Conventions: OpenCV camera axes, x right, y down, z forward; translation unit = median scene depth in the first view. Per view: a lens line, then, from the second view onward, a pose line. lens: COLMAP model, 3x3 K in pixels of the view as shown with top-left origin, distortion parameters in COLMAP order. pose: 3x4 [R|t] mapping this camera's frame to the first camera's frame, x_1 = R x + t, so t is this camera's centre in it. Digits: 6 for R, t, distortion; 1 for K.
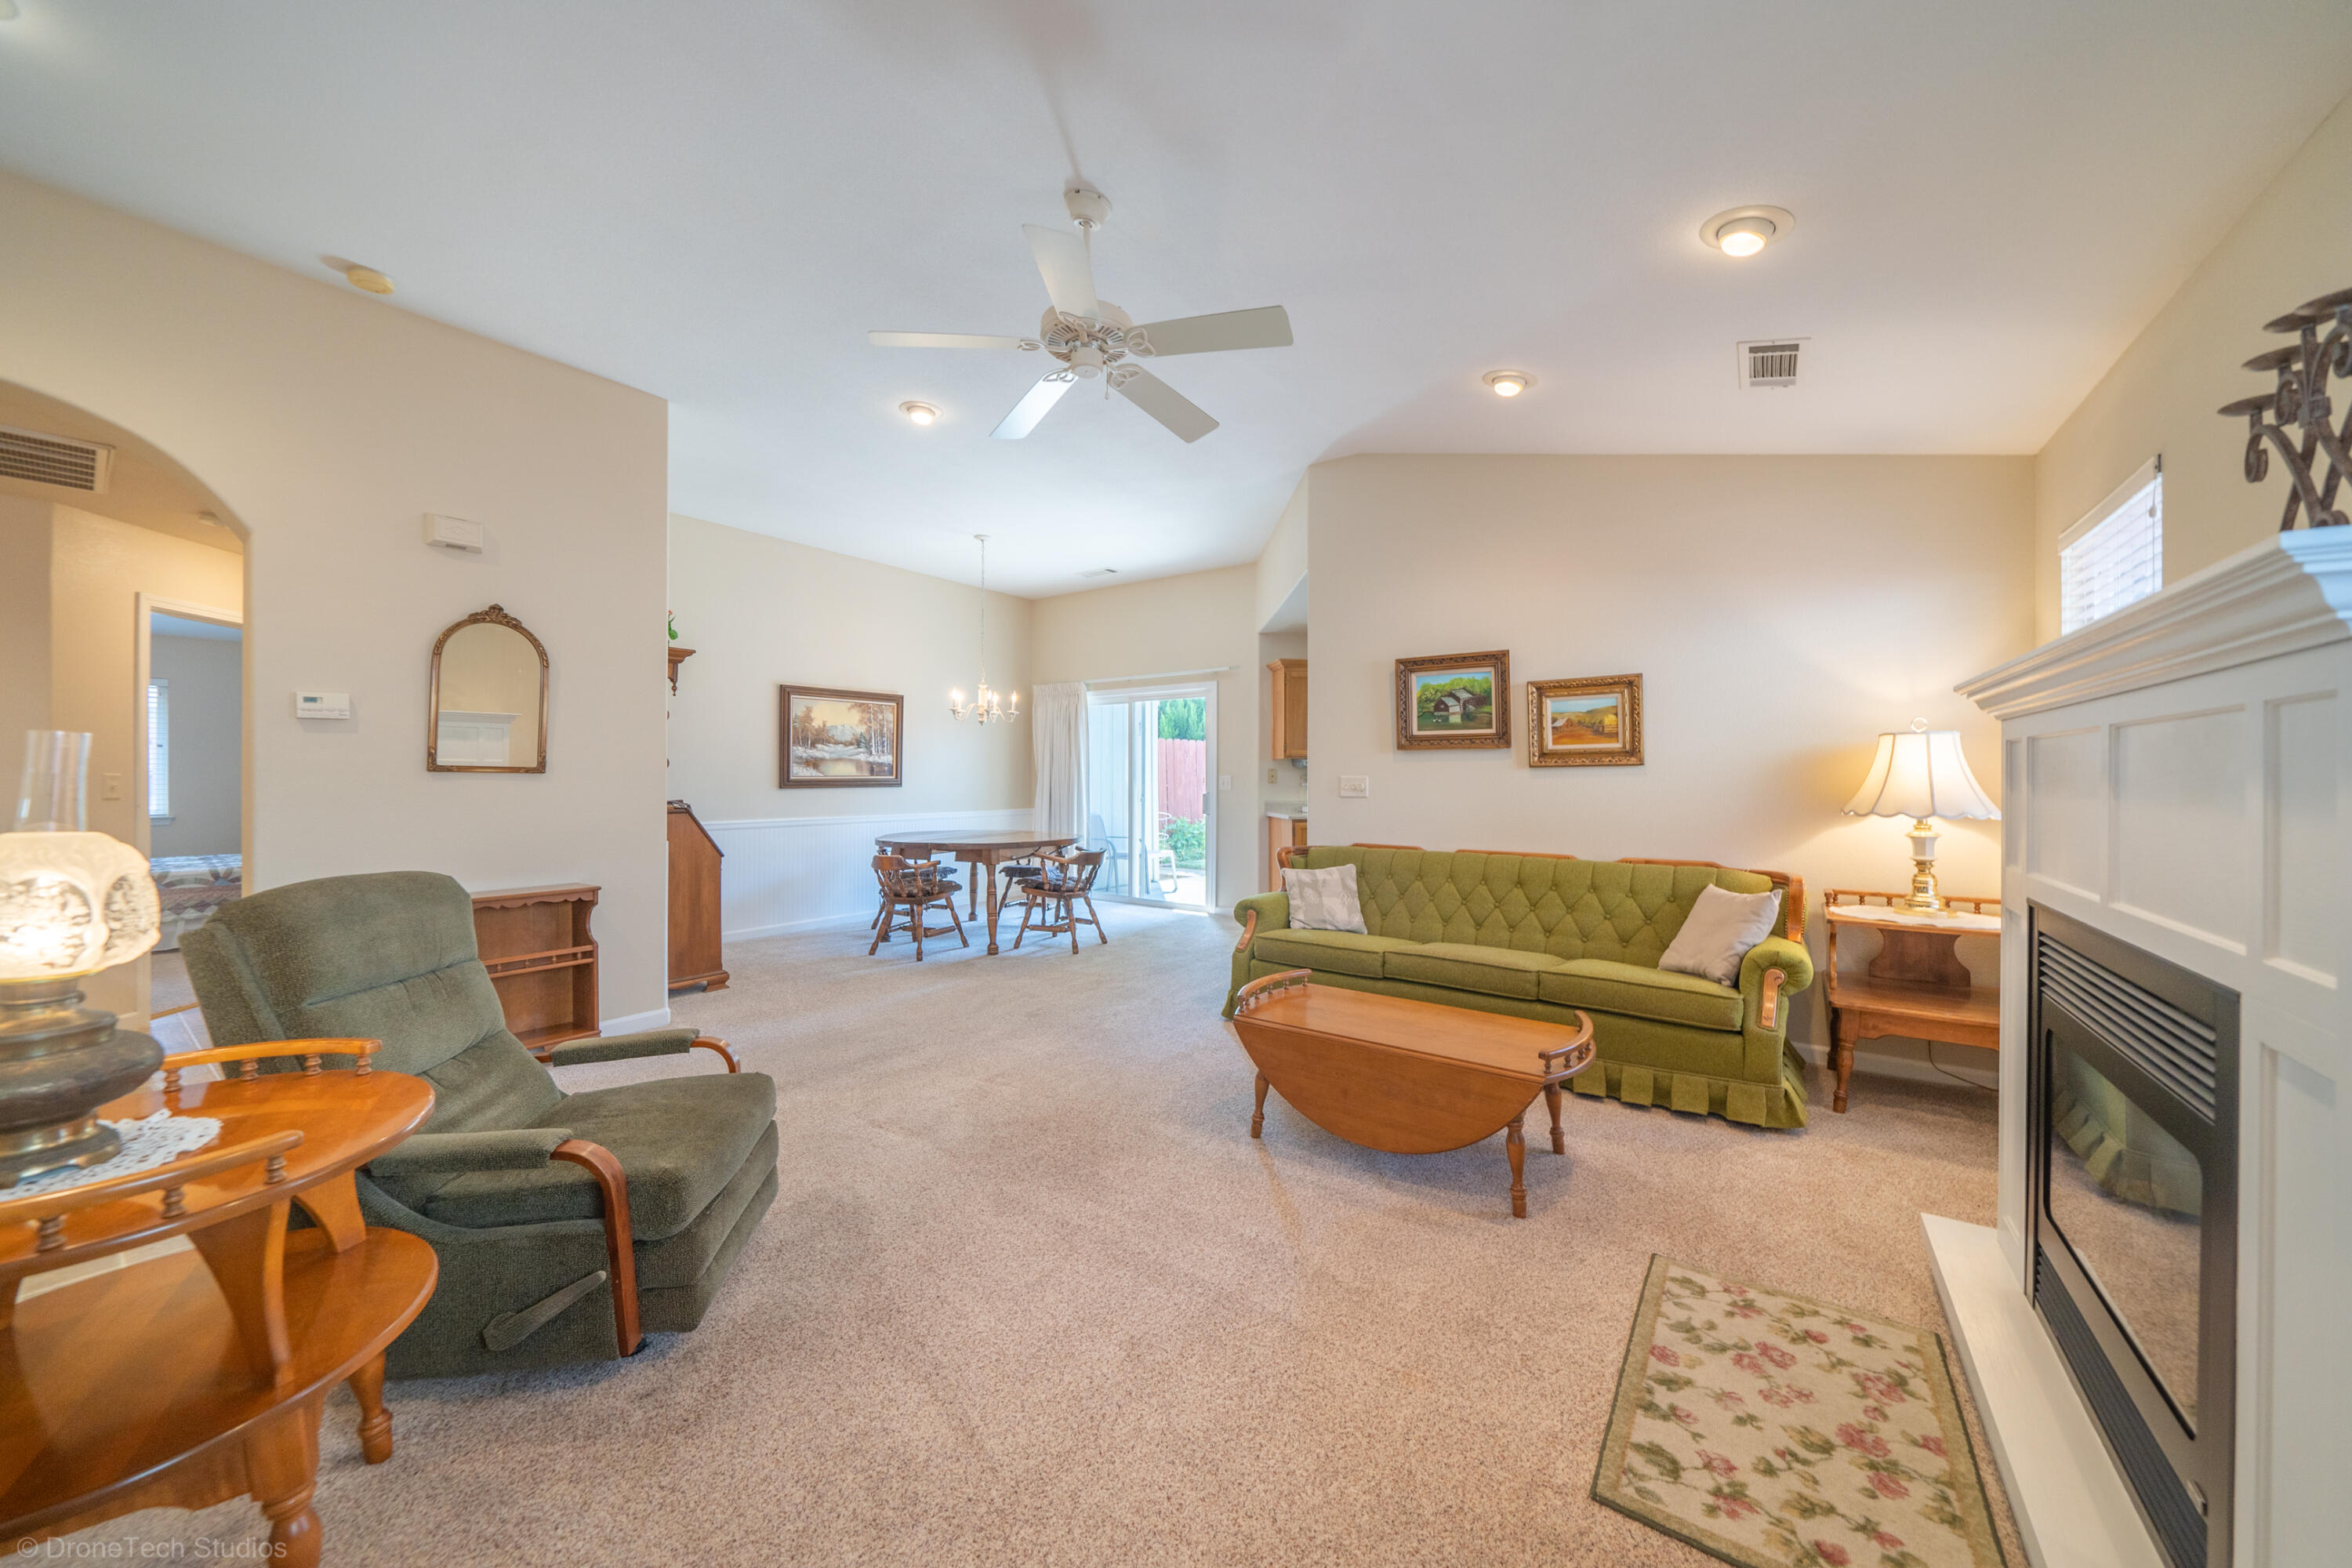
lens RADIAL K [[824.9, 0, 1172.9], [0, 824.9, 770.6], [0, 0, 1]] dist [-0.010407, 0.000096]
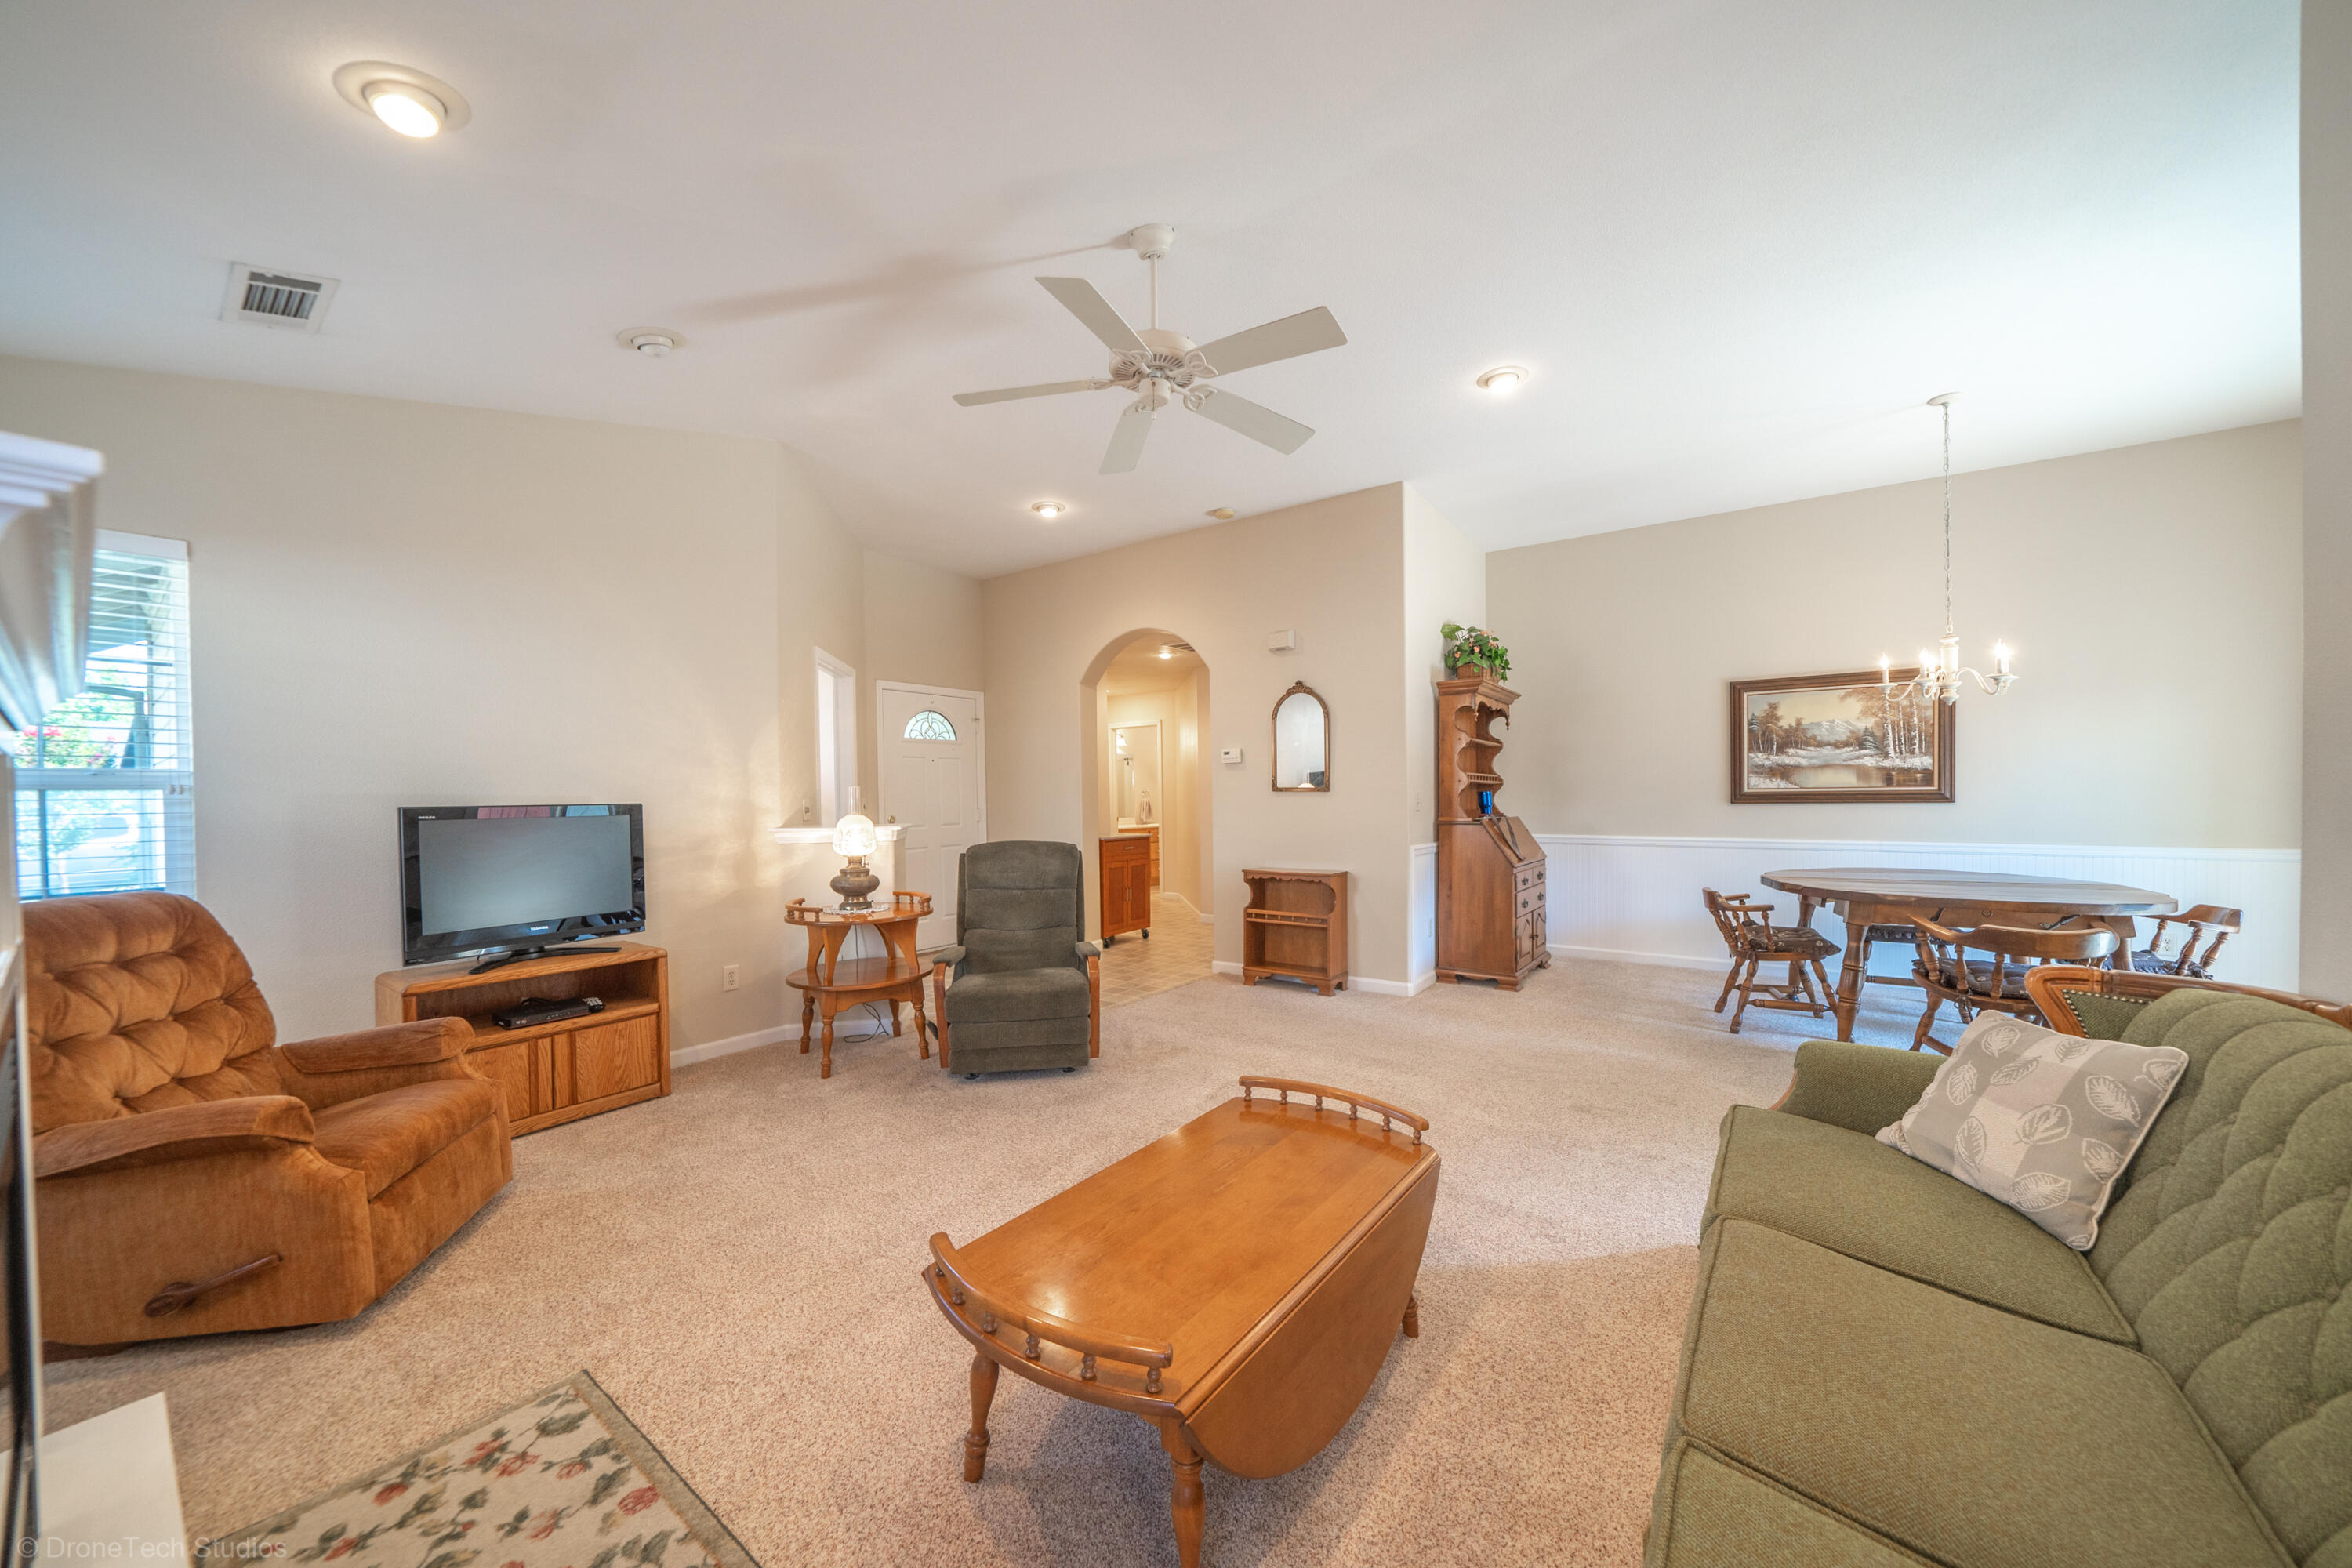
lens RADIAL K [[818.7, 0, 1168.1], [0, 818.7, 807.8], [0, 0, 1]] dist [-0.022784, 0.004276]
pose [[-0.008028, 0.016738, -0.999828, 0.373877], [0.018871, 0.999684, 0.016585, 0.001404], [0.999790, -0.018735, -0.008341, 0.415479]]
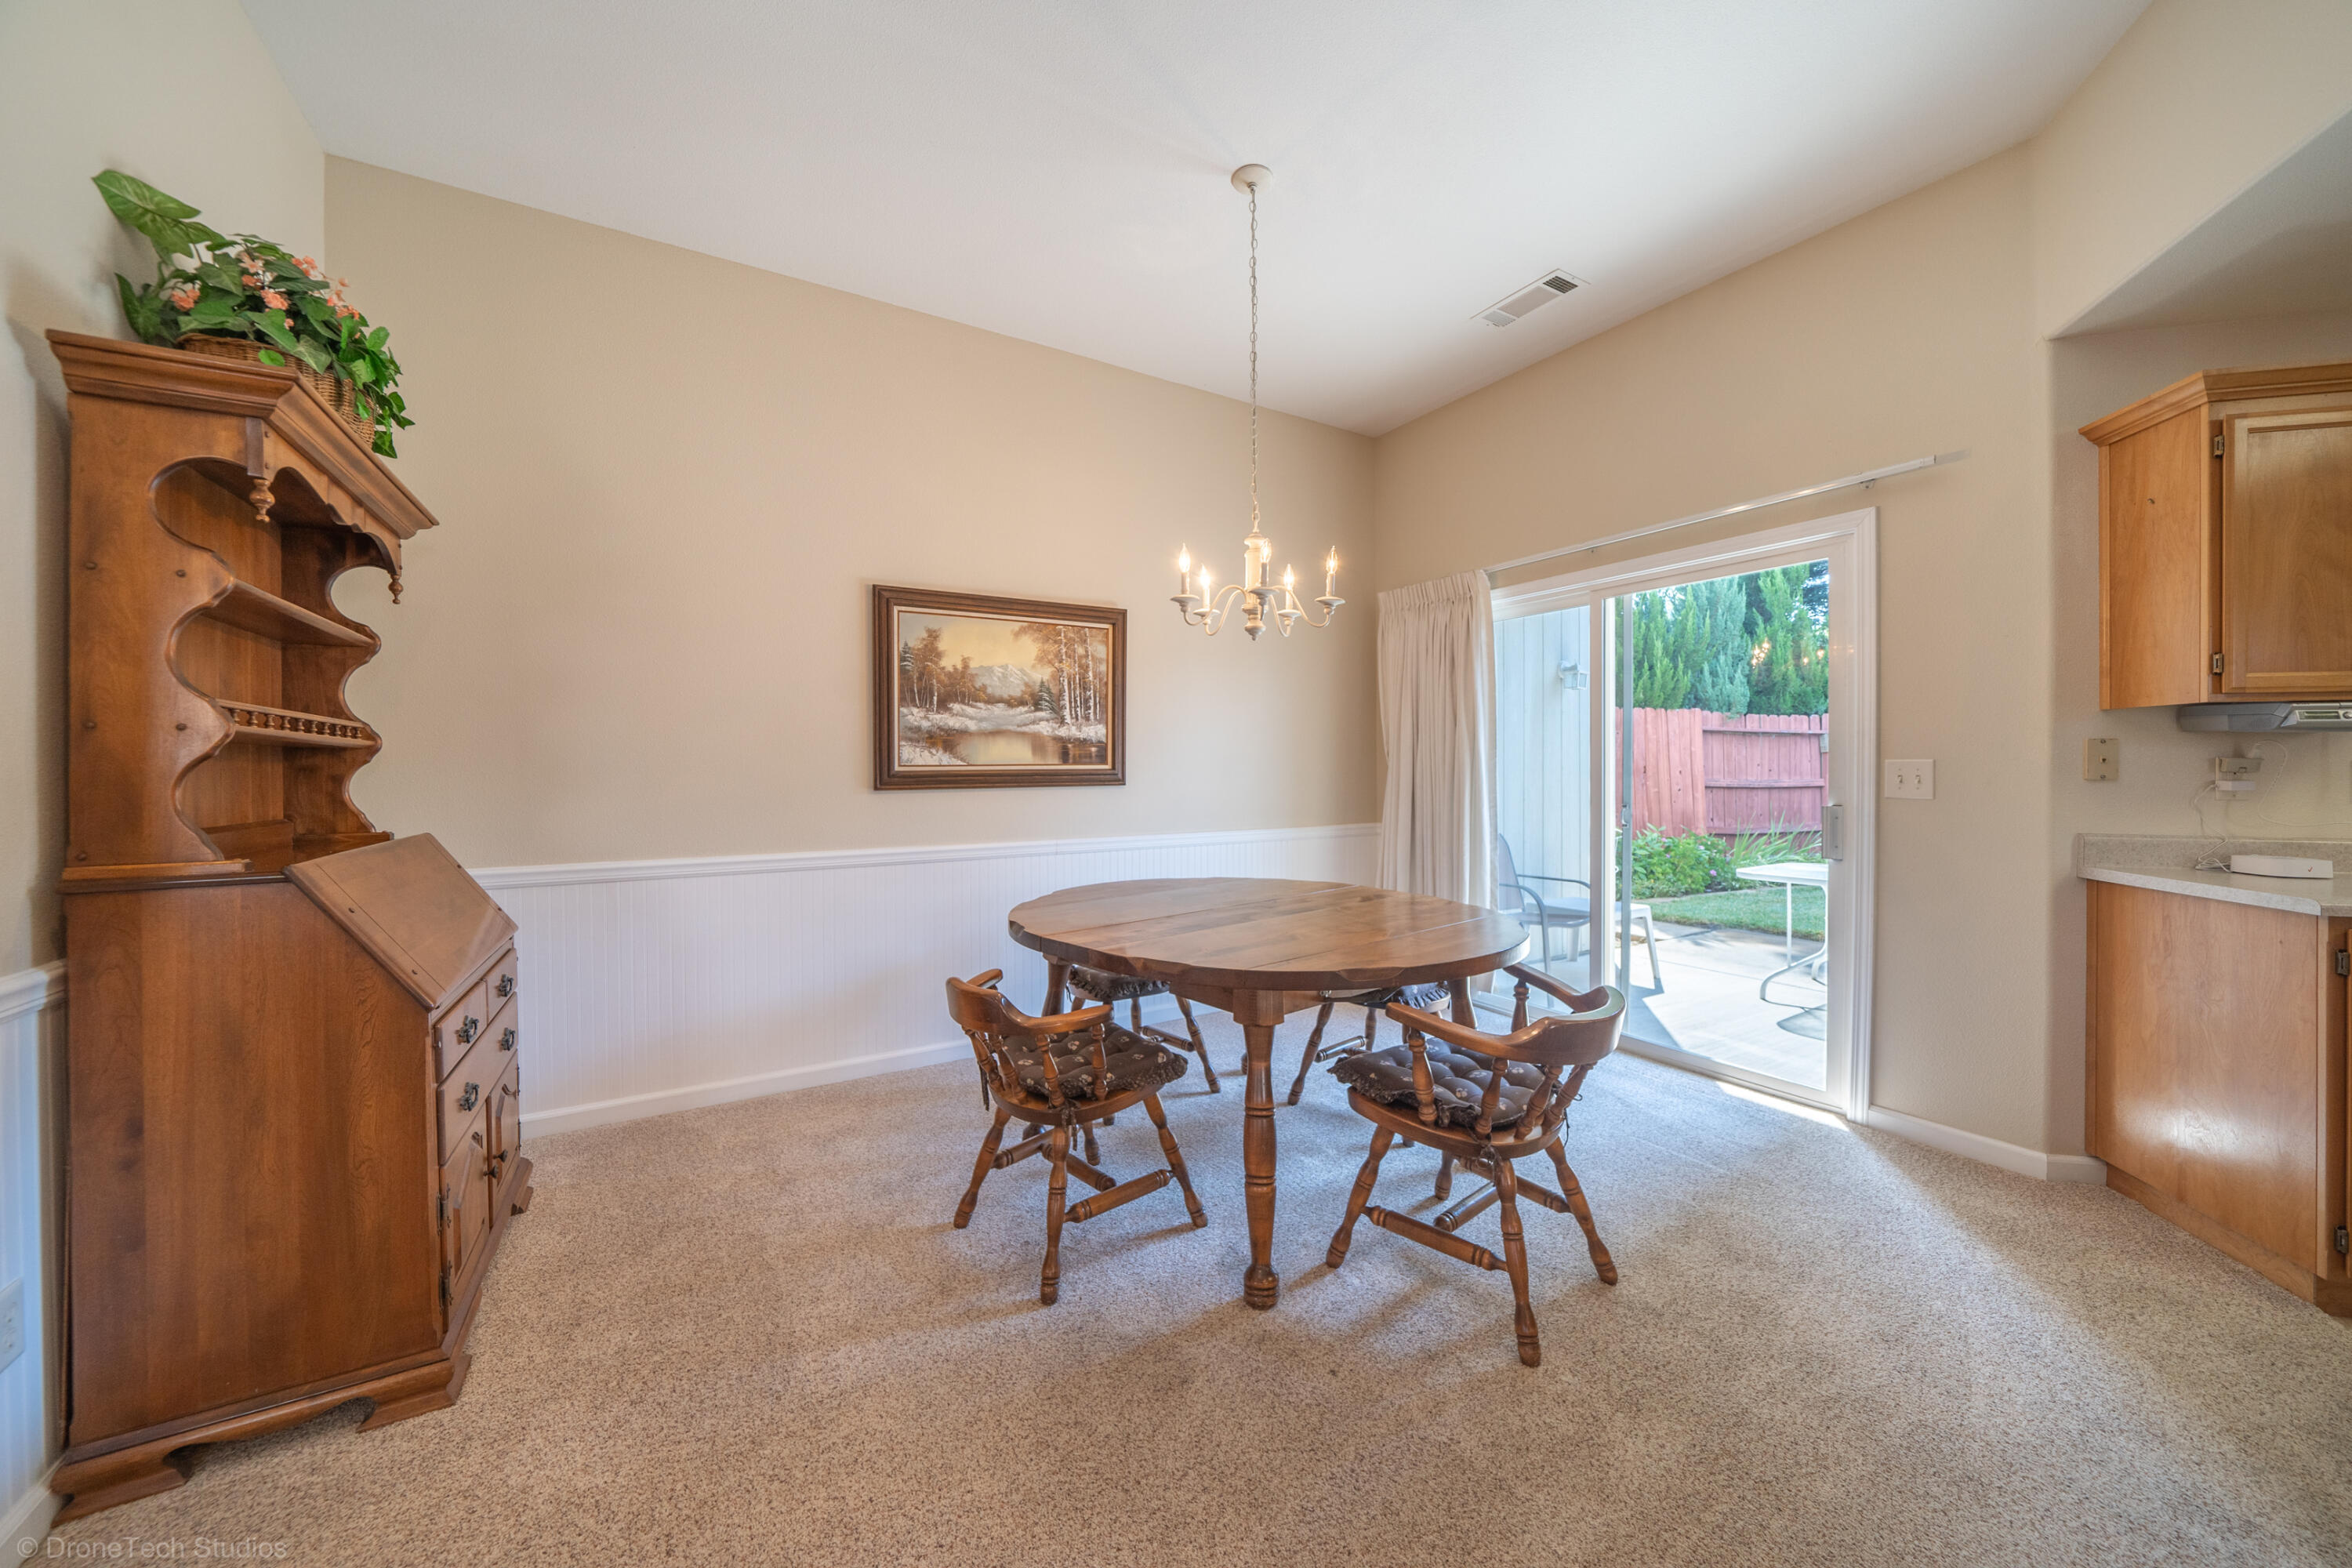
lens RADIAL K [[824.9, 0, 1172.9], [0, 824.9, 770.6], [0, 0, 1]] dist [-0.010407, 0.000096]
pose [[0.916574, -0.001156, -0.399864, -0.103912], [0.007160, 0.999883, 0.013520, 0.004141], [0.399802, -0.015255, 0.916475, 0.603578]]
